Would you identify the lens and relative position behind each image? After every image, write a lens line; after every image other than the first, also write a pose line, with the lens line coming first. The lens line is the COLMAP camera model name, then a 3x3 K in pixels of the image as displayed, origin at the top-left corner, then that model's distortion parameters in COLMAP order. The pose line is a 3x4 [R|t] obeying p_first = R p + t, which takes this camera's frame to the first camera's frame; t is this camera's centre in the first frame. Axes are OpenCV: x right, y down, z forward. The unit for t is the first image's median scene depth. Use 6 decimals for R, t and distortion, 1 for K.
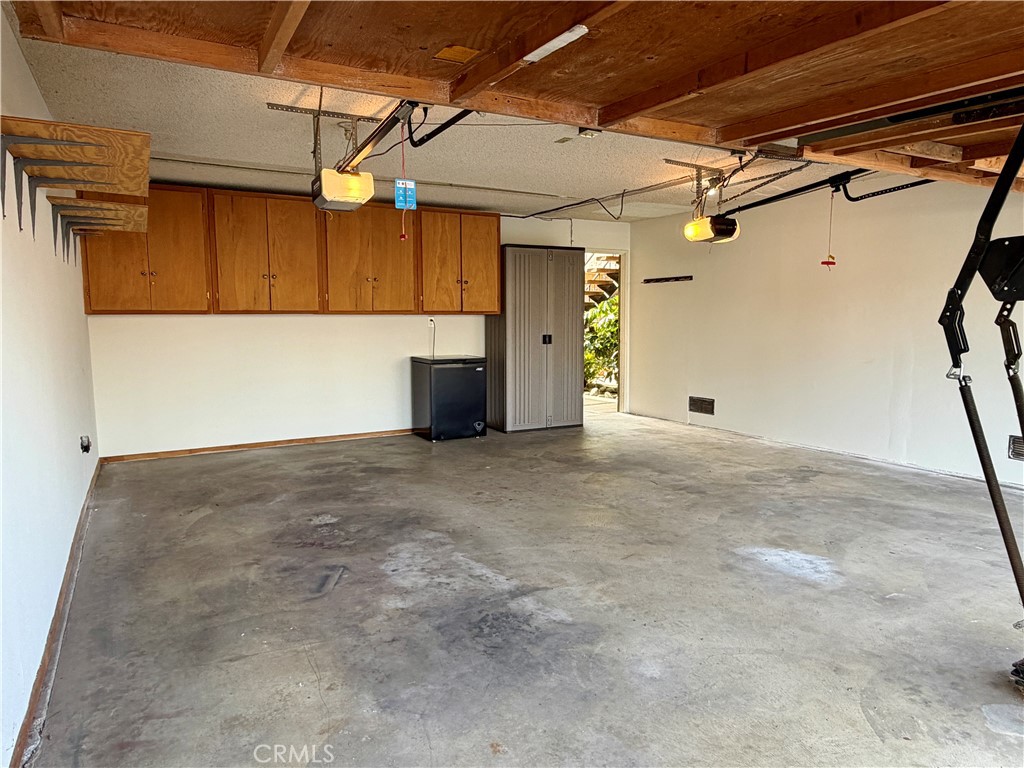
lens RADIAL K [[664.8, 0, 508.4], [0, 664.8, 381.3], [0, 0, 1]] dist [-0.000090, 0.000139]
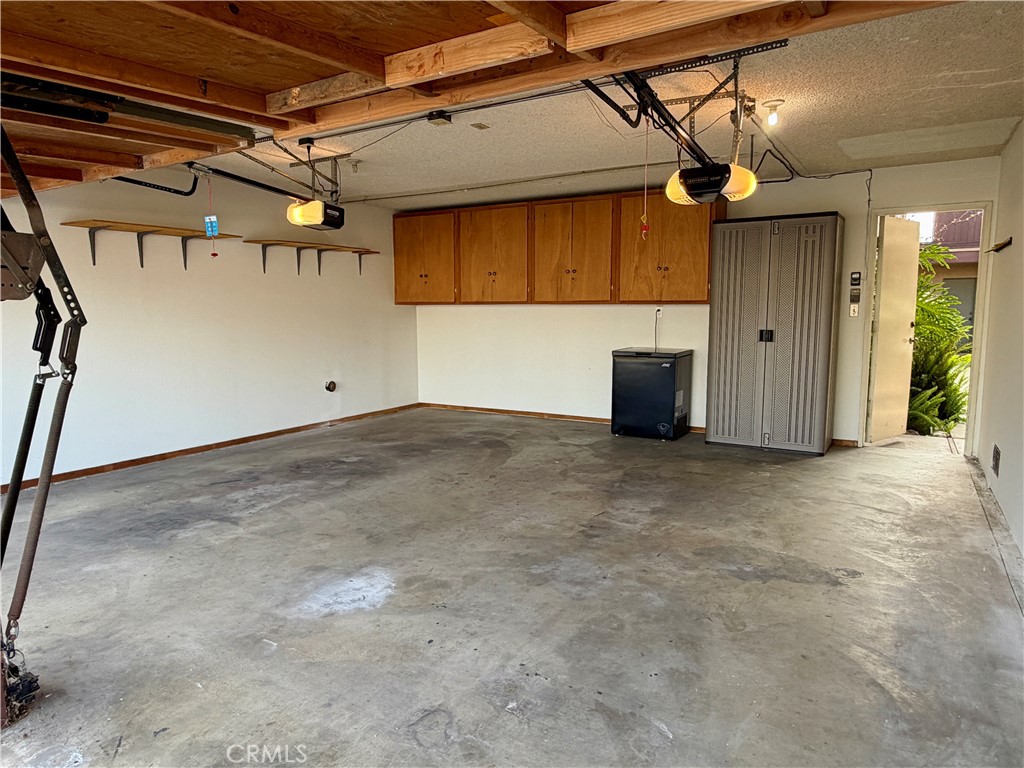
lens RADIAL K [[664.8, 0, 508.1], [0, 664.8, 386.4], [0, 0, 1]] dist [-0.000090, 0.000139]
pose [[0.494596, 0.106826, -0.862533, 1.088570], [-0.081164, 0.993758, 0.076538, -0.071607], [0.865325, 0.032151, 0.500179, 0.630873]]
